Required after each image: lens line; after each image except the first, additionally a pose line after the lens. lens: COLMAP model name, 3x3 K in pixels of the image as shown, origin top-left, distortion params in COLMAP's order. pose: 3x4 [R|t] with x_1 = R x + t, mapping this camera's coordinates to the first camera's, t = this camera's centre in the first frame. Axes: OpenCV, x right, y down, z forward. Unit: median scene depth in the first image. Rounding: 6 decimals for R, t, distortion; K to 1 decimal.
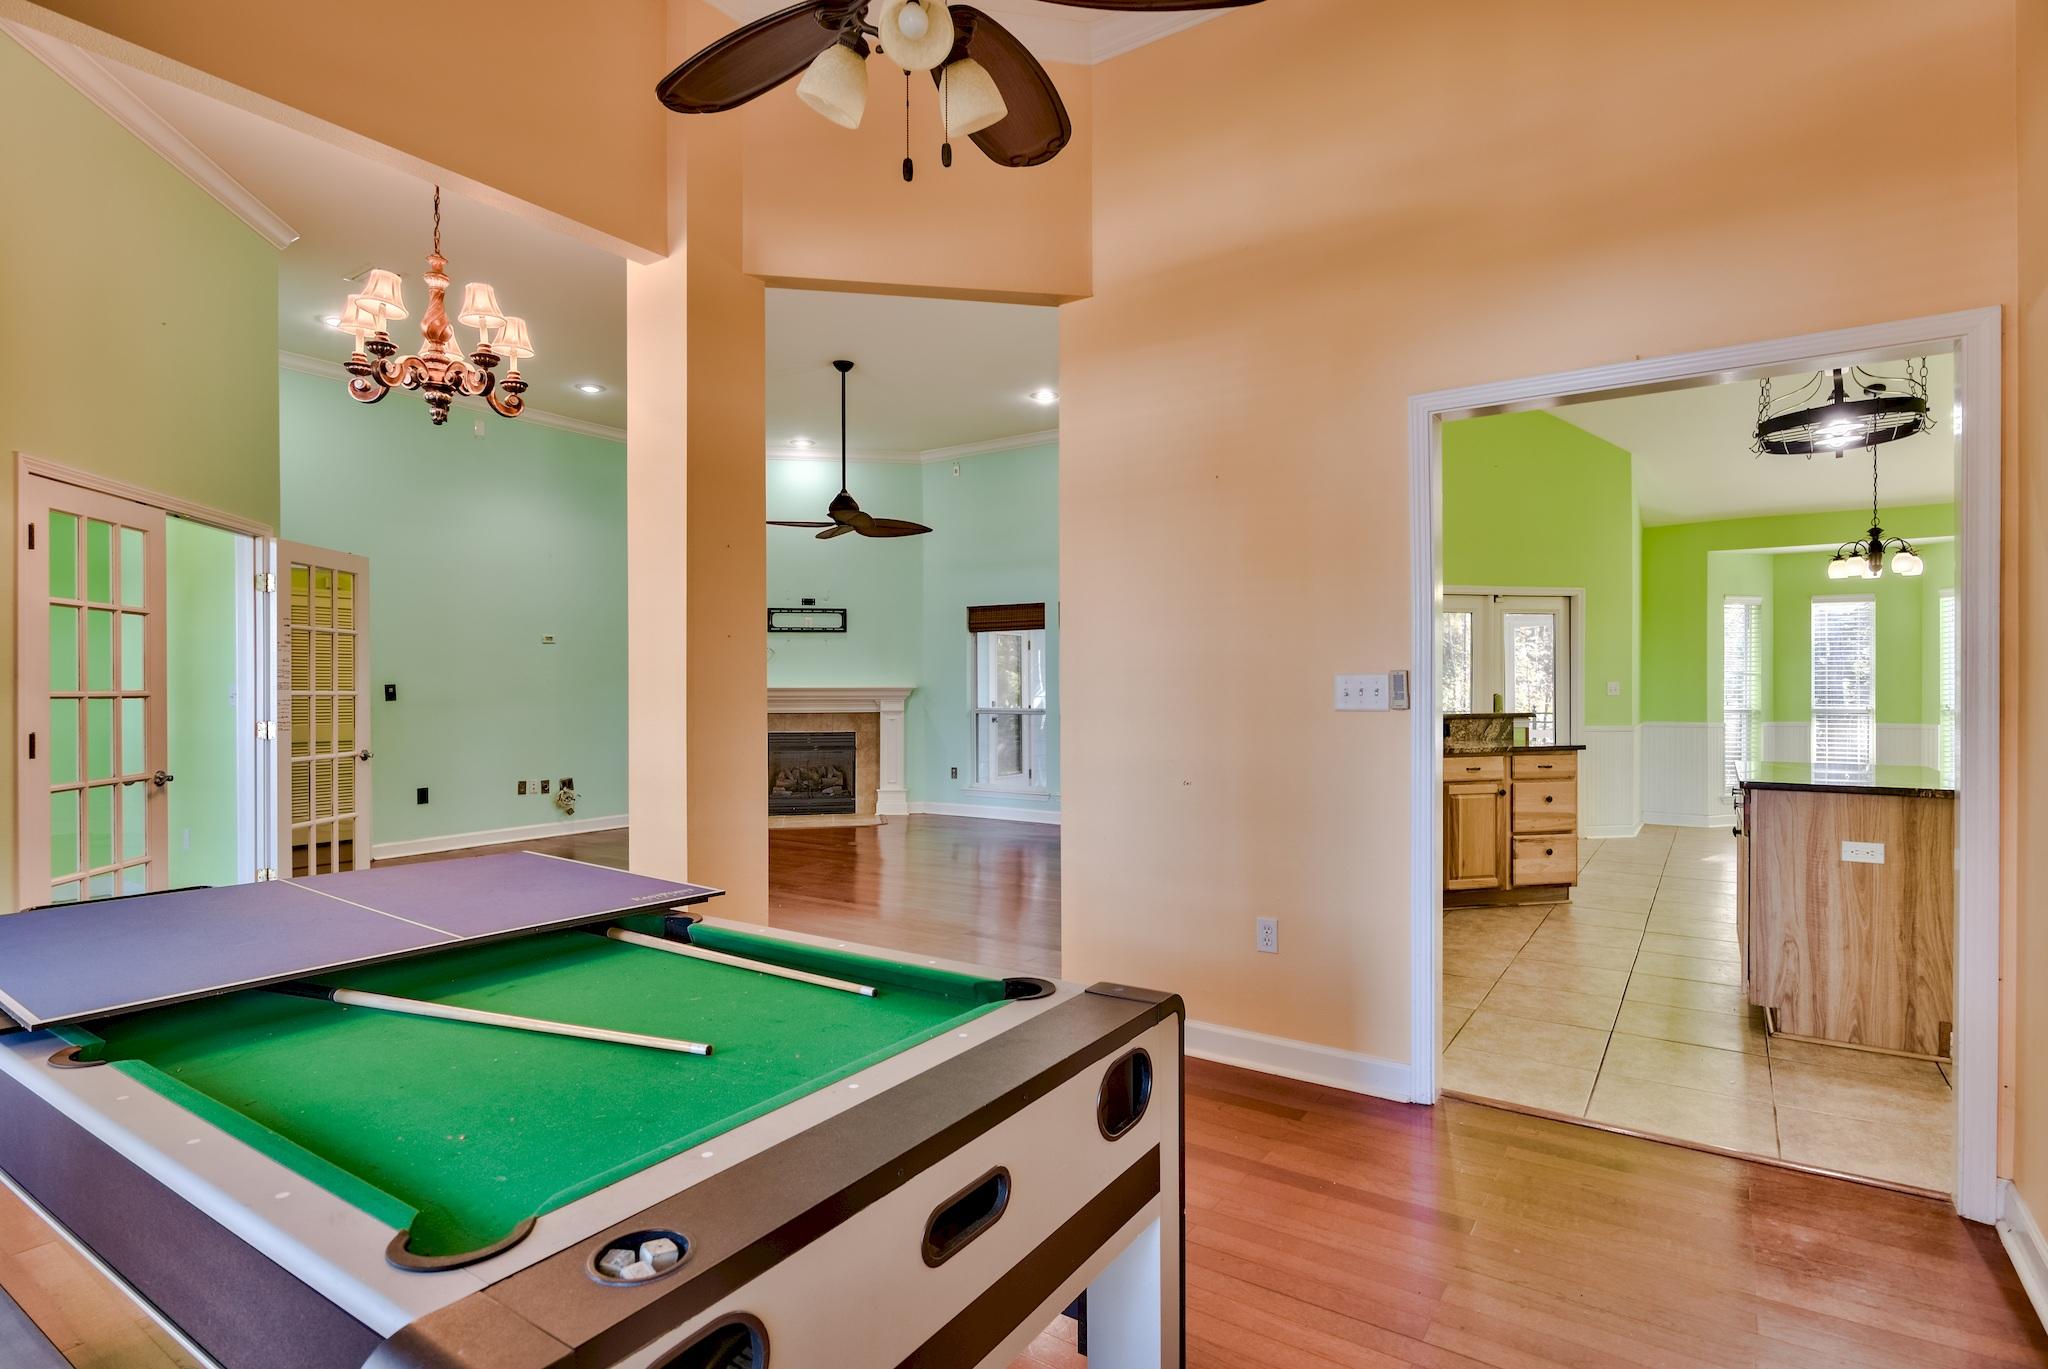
lens RADIAL K [[1028.1, 0, 1087.2], [0, 1028.1, 688.4], [0, 0, 1]] dist [-0.000471, -0.000259]
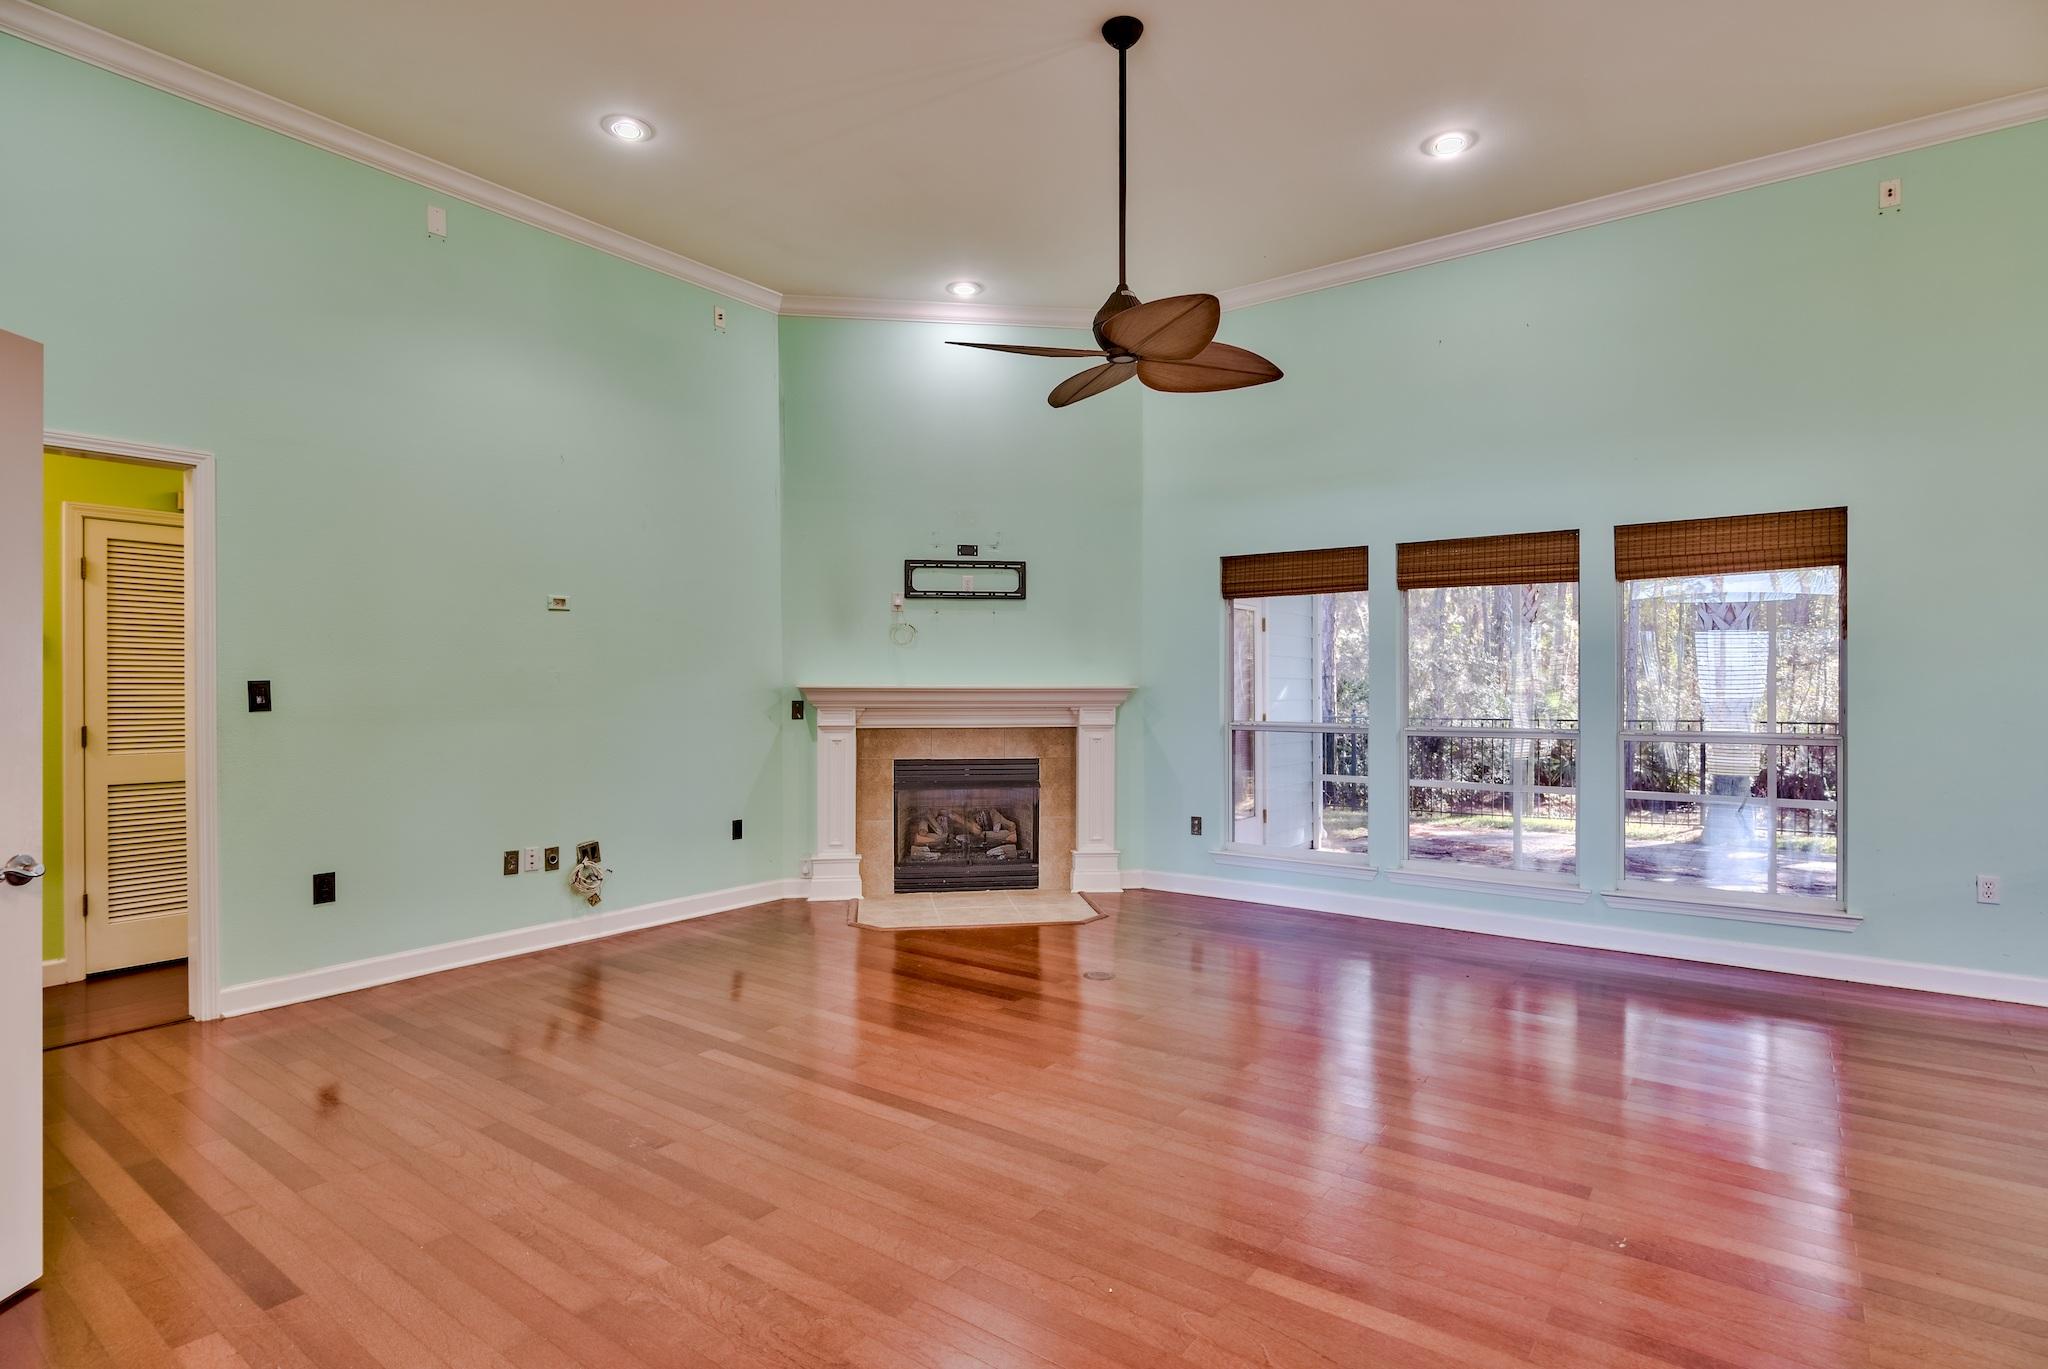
lens RADIAL K [[1028.1, 0, 1039.0], [0, 1028.1, 688.0], [0, 0, 1]] dist [-0.000471, -0.000259]
pose [[0.996903, 0.003645, -0.078551, -0.177932], [-0.003483, 0.999992, 0.002200, -0.001977], [0.078559, -0.001920, 0.996908, 0.378830]]
